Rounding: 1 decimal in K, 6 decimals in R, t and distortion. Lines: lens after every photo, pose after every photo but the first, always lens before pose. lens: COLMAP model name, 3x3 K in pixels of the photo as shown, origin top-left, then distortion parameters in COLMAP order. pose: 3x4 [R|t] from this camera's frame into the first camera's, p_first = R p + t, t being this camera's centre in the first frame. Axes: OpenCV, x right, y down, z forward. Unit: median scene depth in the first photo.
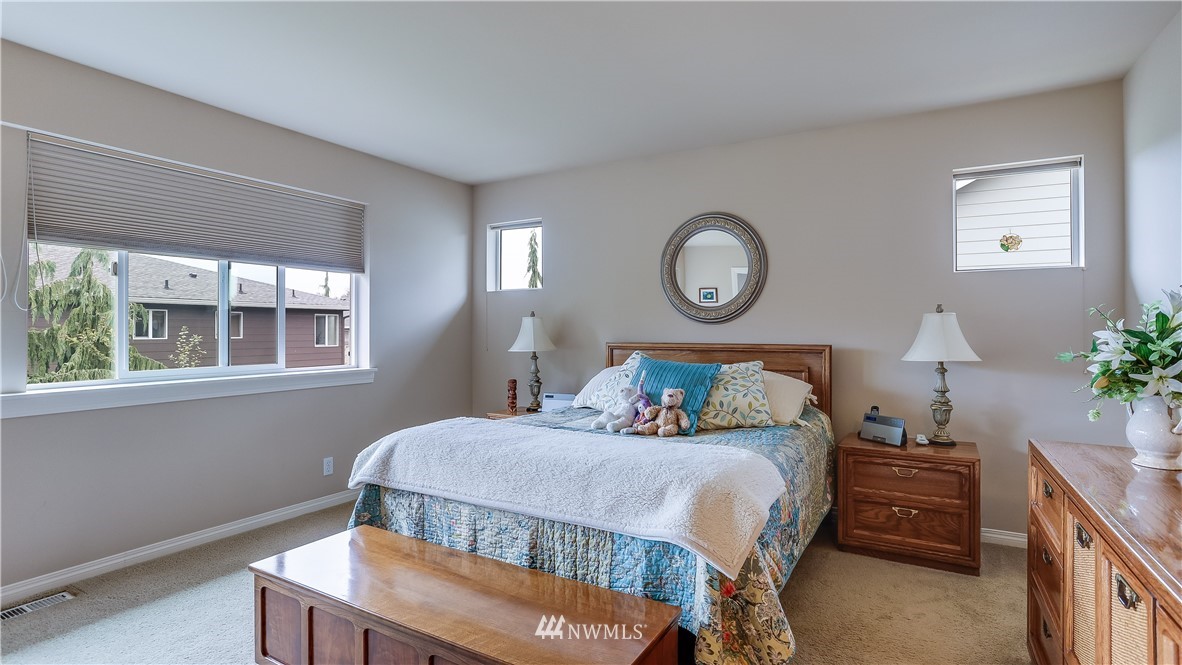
lens RADIAL K [[582.8, 0, 590.8], [0, 582.8, 322.2], [0, 0, 1]] dist [-0.053597, 0.034893]
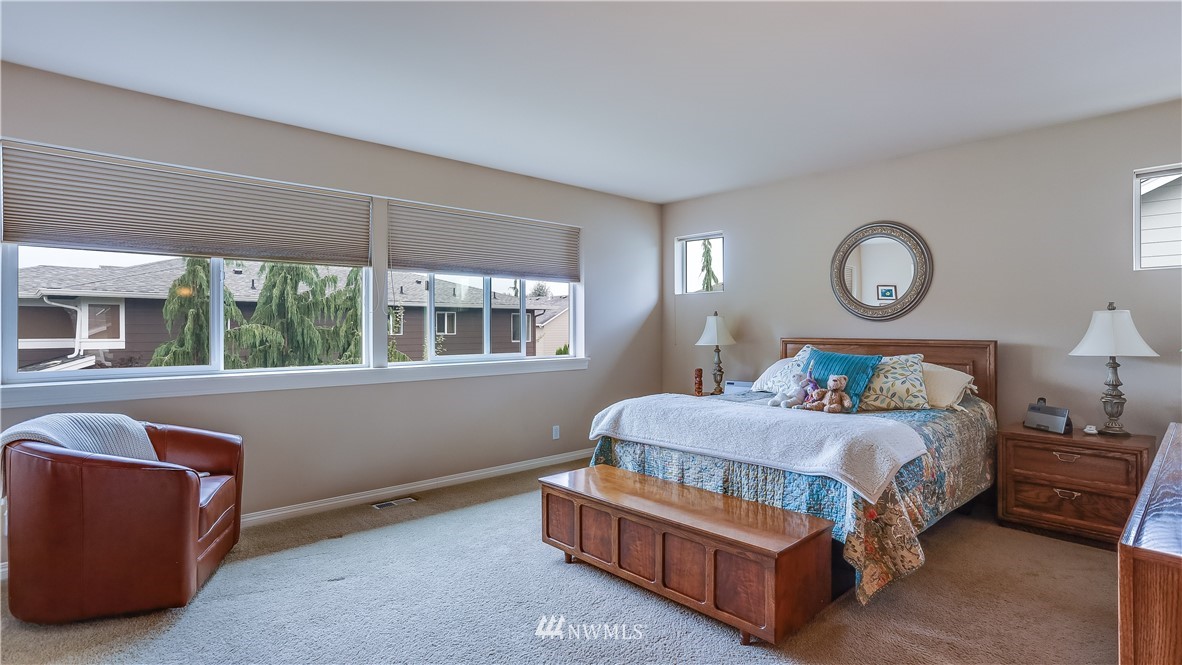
lens RADIAL K [[582.8, 0, 590.8], [0, 582.8, 322.2], [0, 0, 1]] dist [-0.053597, 0.034893]
pose [[0.957801, -0.003312, -0.287414, -0.005245], [0.004664, 0.999981, 0.004020, -0.003652], [0.287396, -0.005191, 0.957798, -0.299556]]
